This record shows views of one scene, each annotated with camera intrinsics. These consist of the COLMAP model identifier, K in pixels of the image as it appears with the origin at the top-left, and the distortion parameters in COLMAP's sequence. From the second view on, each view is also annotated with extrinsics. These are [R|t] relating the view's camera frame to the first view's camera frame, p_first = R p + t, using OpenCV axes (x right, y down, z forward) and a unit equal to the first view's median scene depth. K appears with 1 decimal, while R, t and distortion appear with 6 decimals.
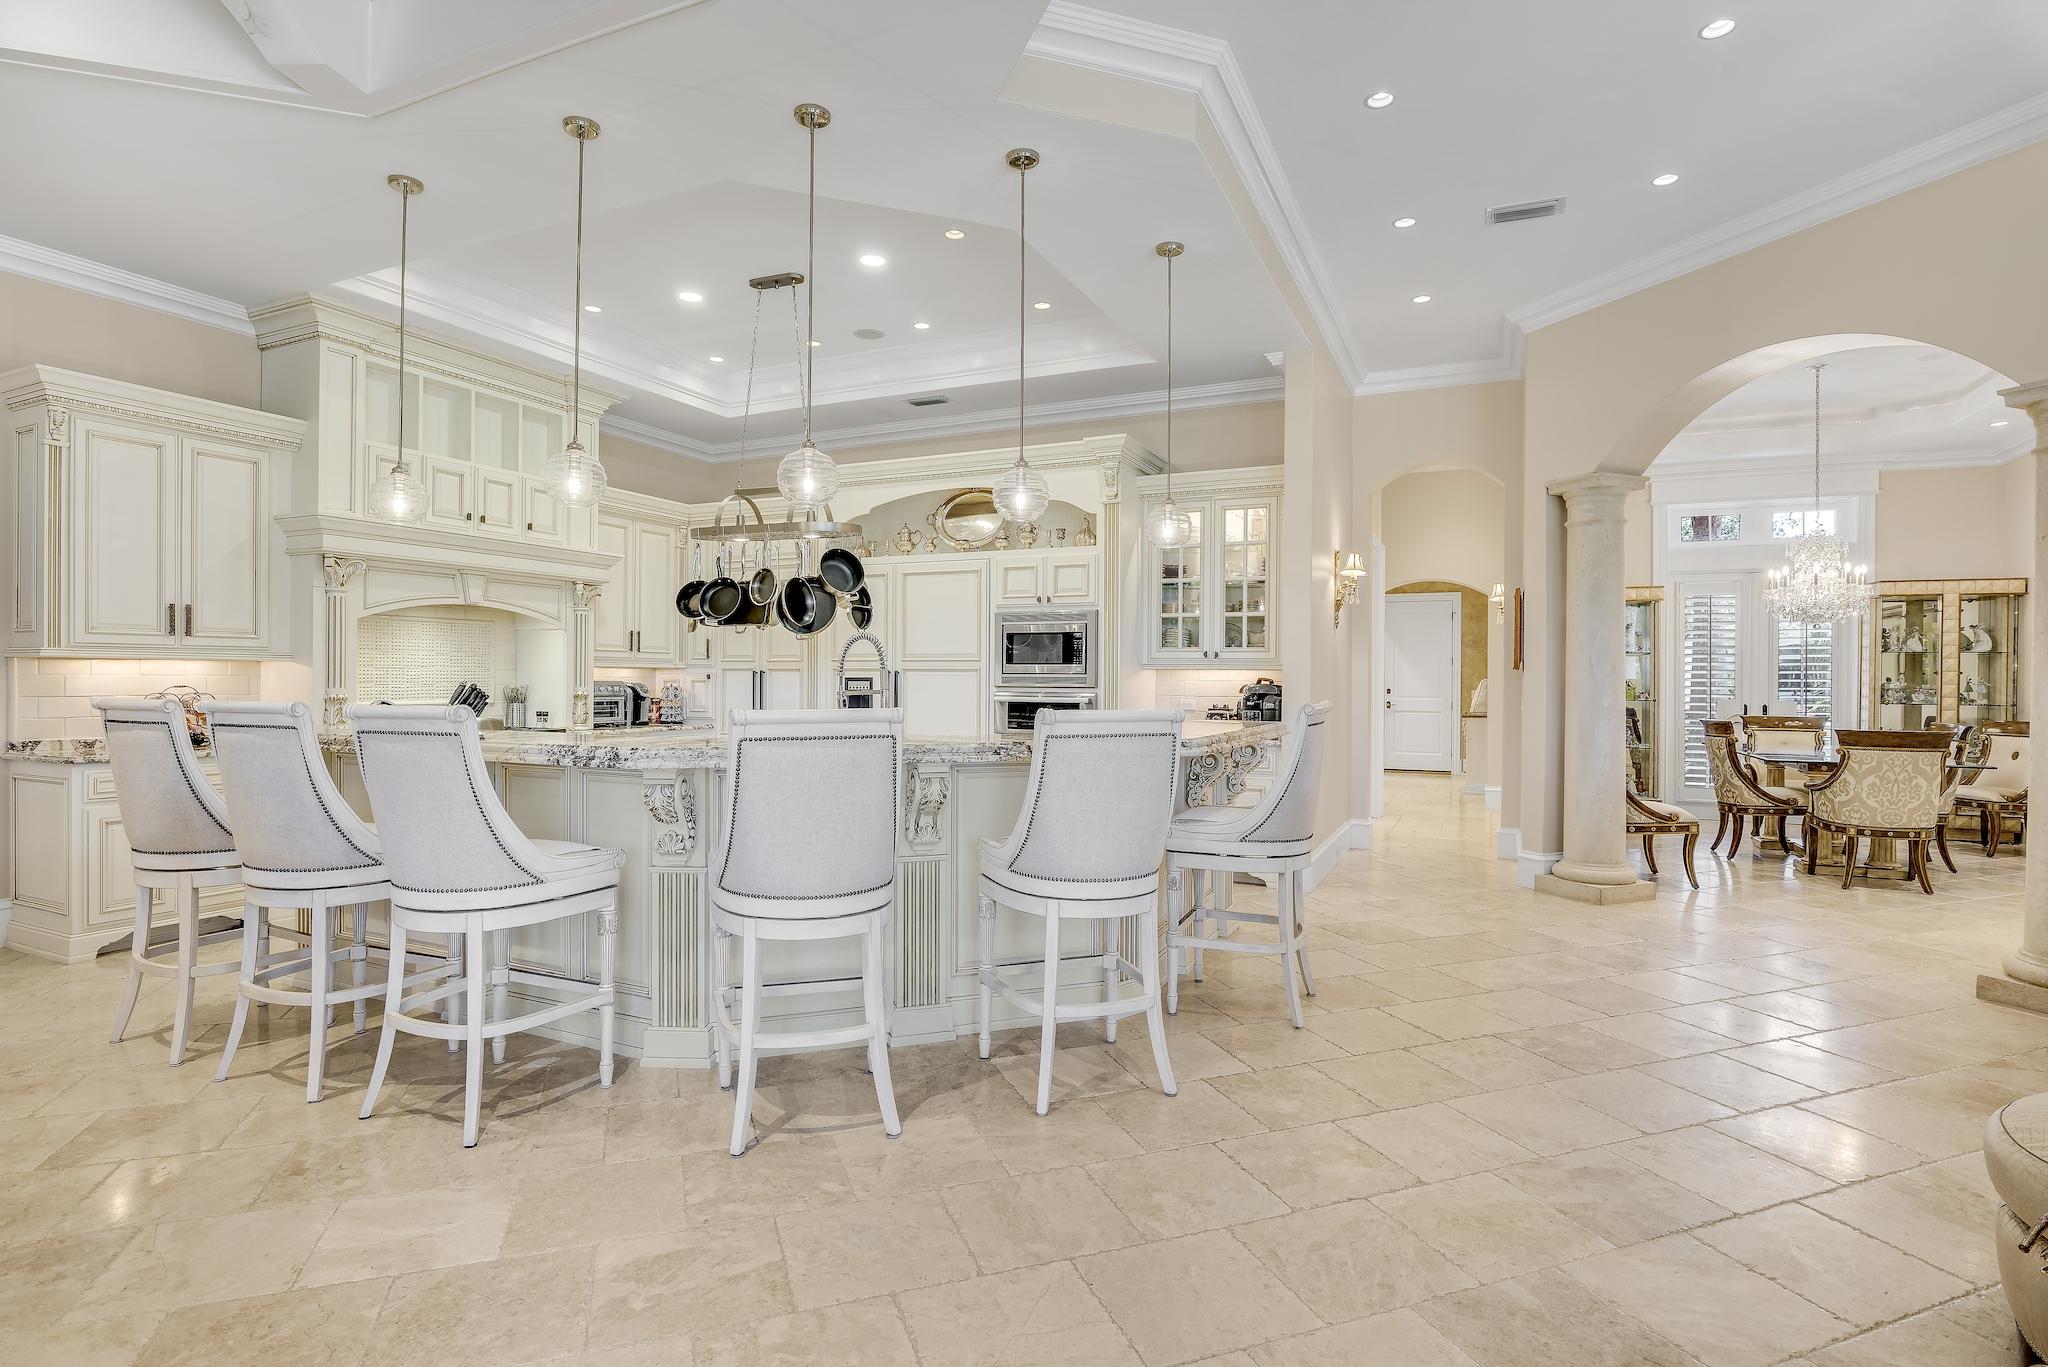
lens RADIAL K [[1022.9, 0, 1023.3], [0, 1022.9, 680.8], [0, 0, 1]] dist [-0.024031, -0.000370]
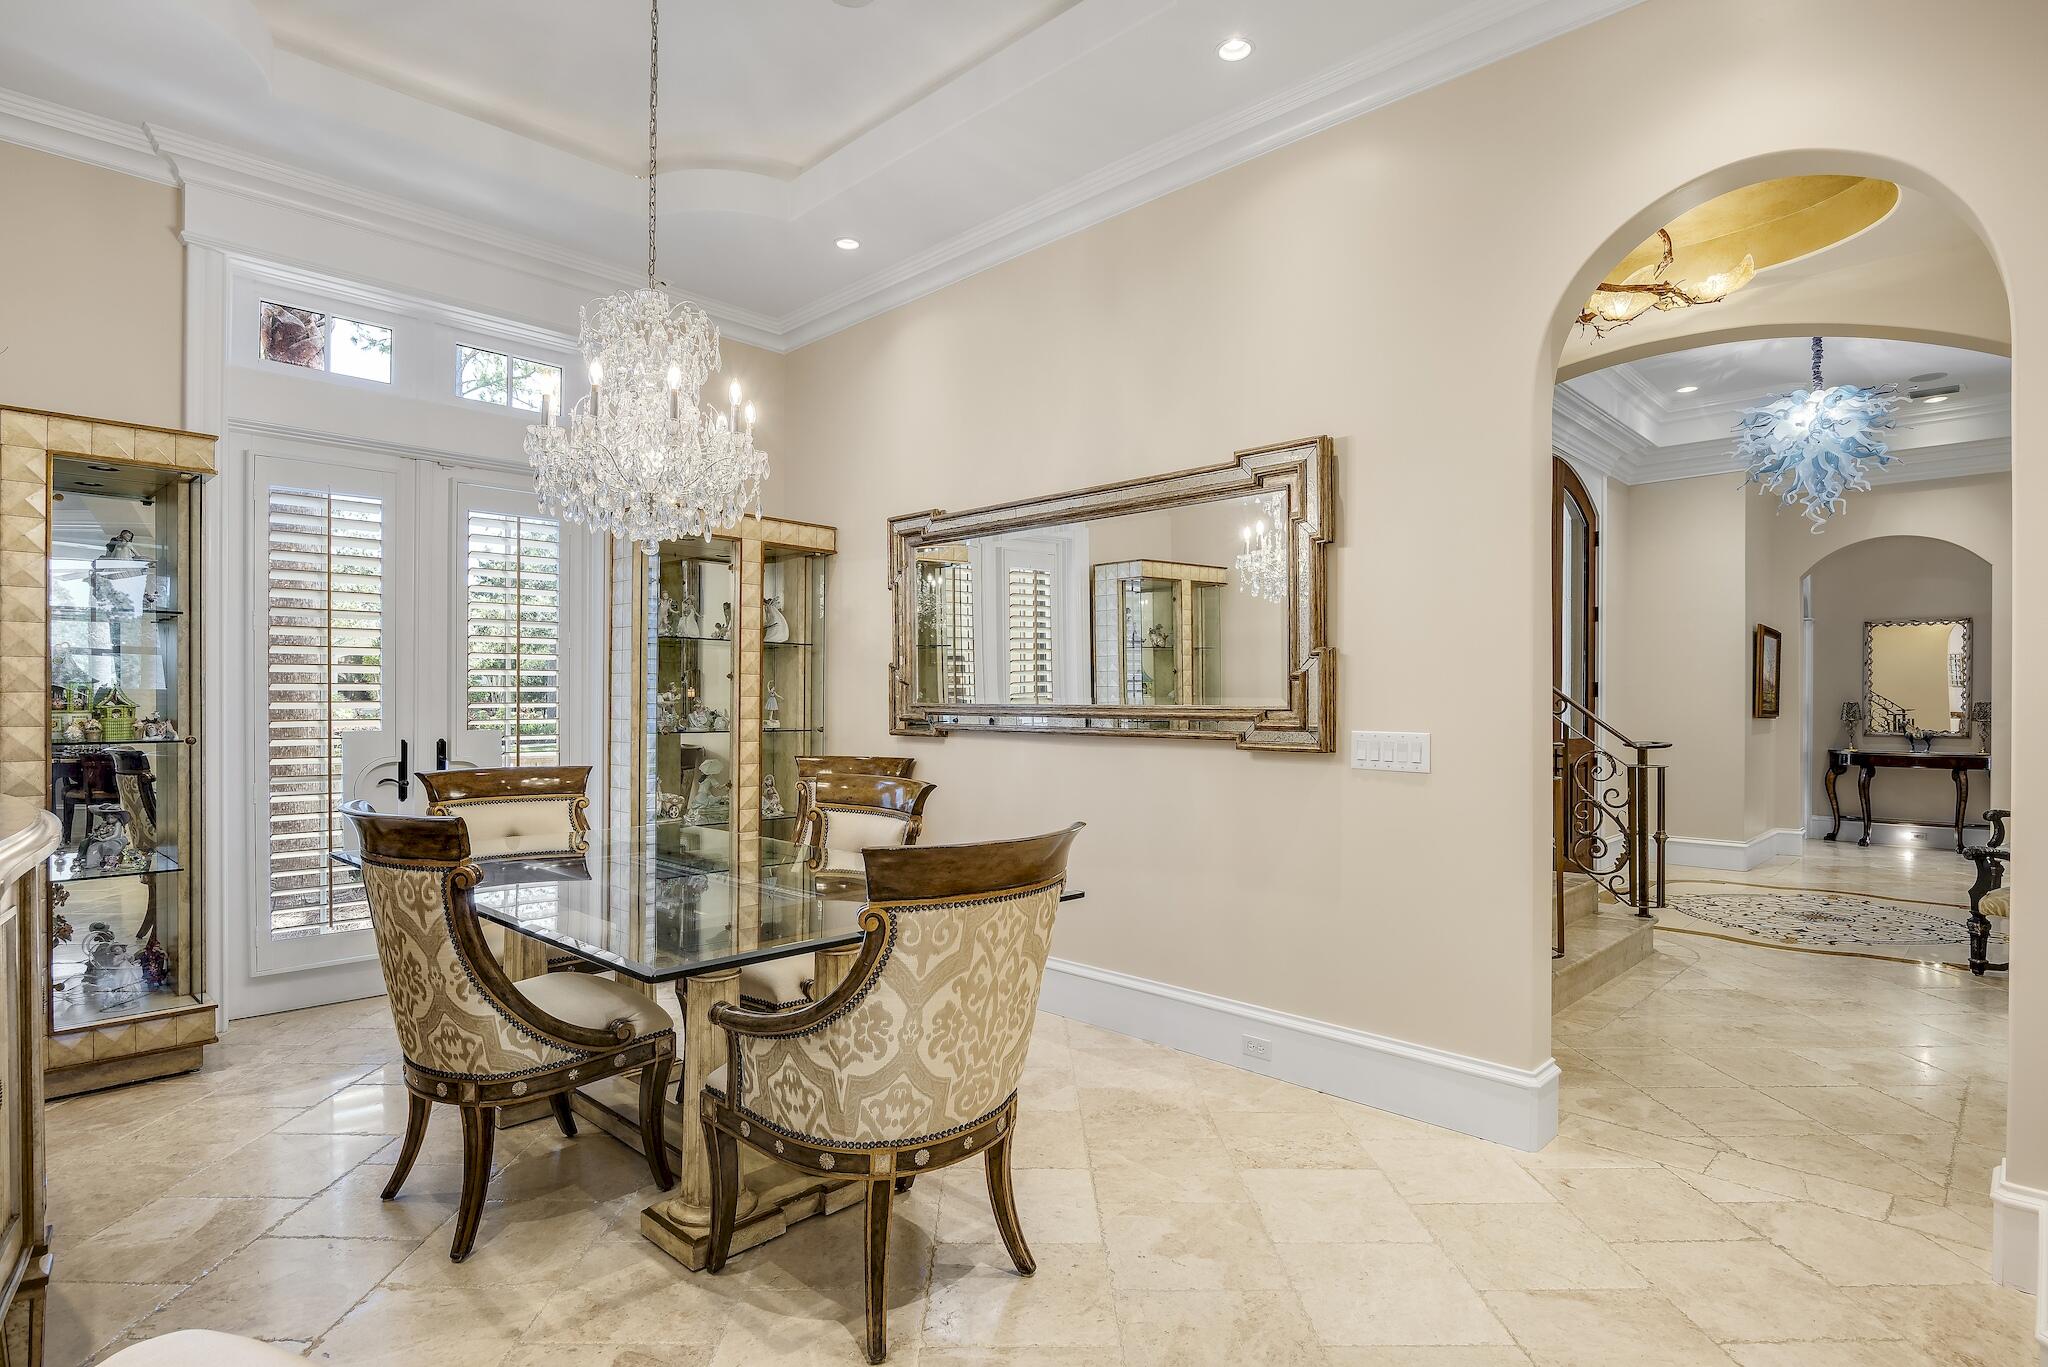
lens RADIAL K [[1052.8, 0, 1019.9], [0, 1052.8, 702.4], [0, 0, 1]] dist [-0.021778, -0.000074]
pose [[0.333428, -0.005985, 0.942757, 0.526194], [-0.002416, 0.999971, 0.007203, 0.003238], [-0.942772, -0.004680, 0.333404, 0.843875]]
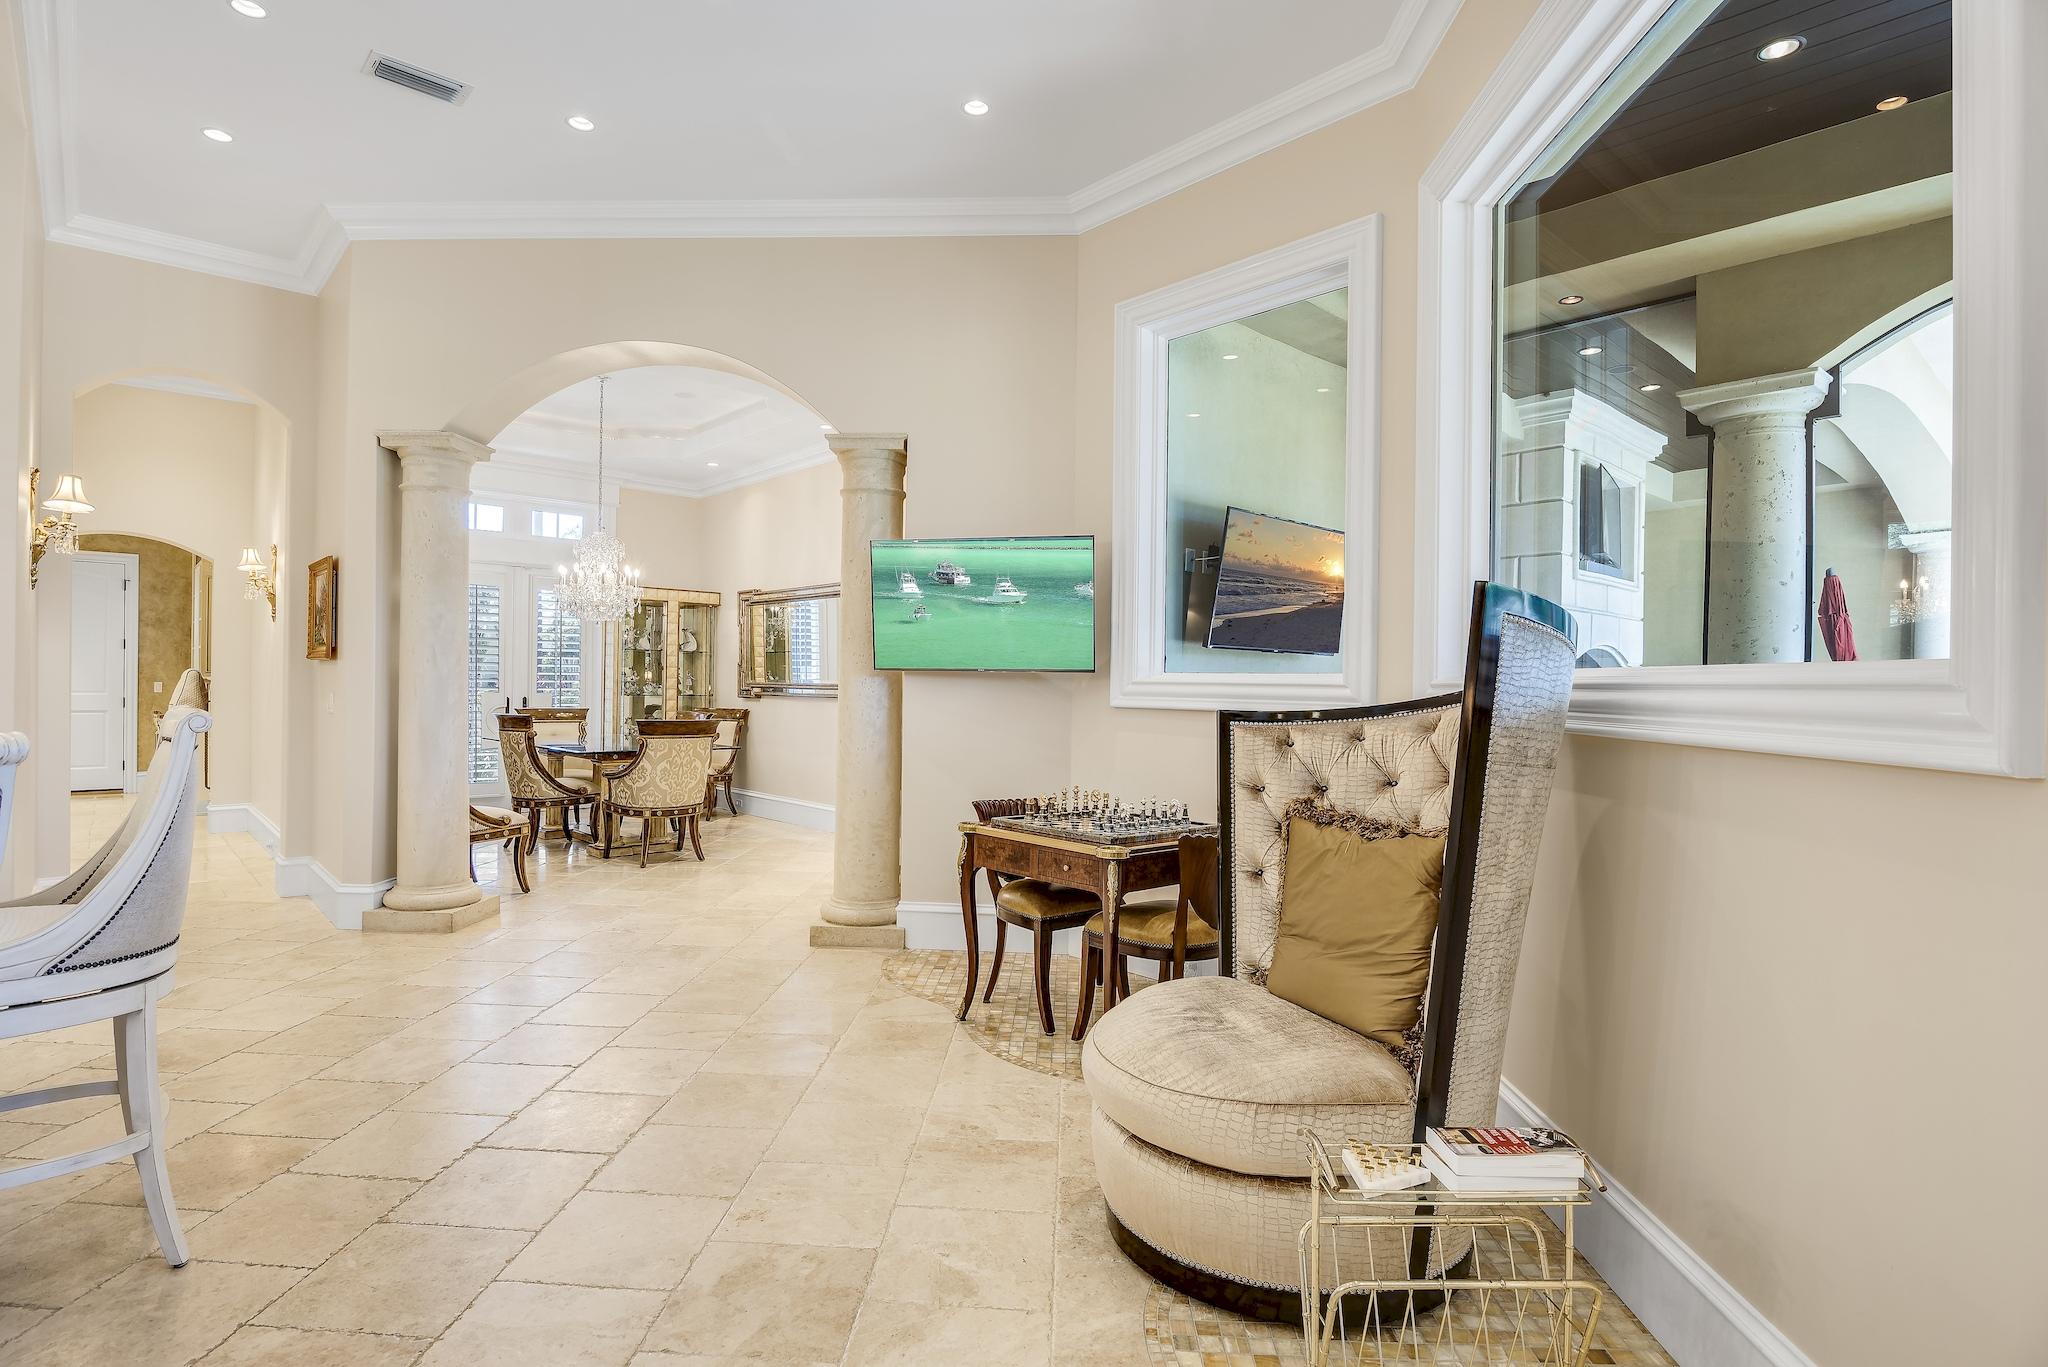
lens RADIAL K [[1035.7, 0, 1013.5], [0, 1035.7, 690.3], [0, 0, 1]] dist [-0.018283, 0.000038]
pose [[0.392326, -0.007523, 0.919796, -0.046247], [-0.009919, 0.999874, 0.012409, -0.001466], [-0.919773, -0.013992, 0.392202, 0.197920]]
